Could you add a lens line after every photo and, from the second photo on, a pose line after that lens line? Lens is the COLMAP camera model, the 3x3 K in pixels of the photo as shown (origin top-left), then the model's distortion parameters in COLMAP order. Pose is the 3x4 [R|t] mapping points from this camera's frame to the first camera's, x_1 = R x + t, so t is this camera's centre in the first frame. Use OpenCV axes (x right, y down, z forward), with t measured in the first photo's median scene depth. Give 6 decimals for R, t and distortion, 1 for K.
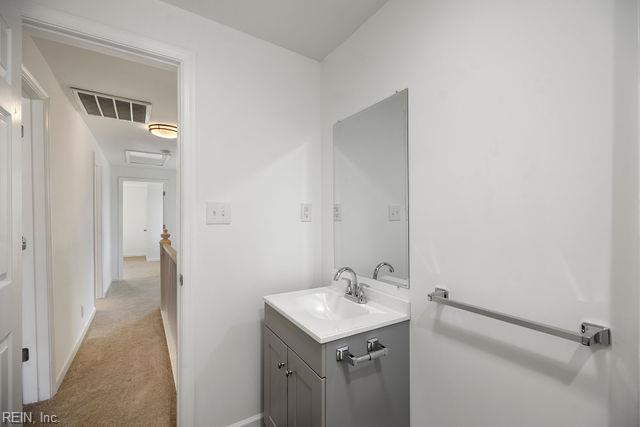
lens RADIAL K [[275.2, 0, 320.0], [0, 275.2, 213.5], [0, 0, 1]] dist [0.001117, -0.000011]
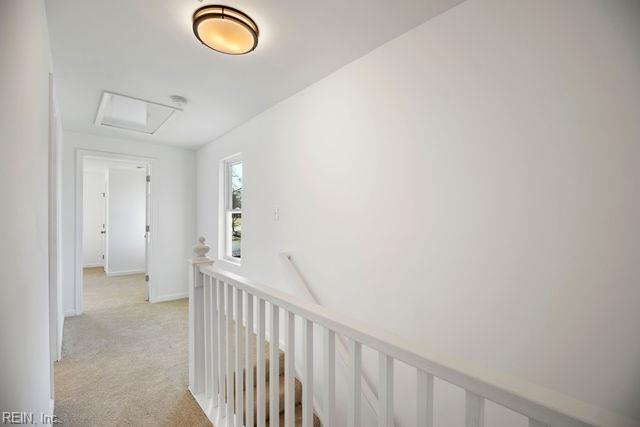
lens RADIAL K [[290.9, 0, 320.0], [0, 290.9, 213.5], [0, 0, 1]] dist [-0.000542, -0.000220]
pose [[0.992377, 0.011869, 0.122668, -0.258273], [-0.012649, 0.999904, 0.005583, 0.003651], [-0.122590, -0.007093, 0.992432, 0.271330]]
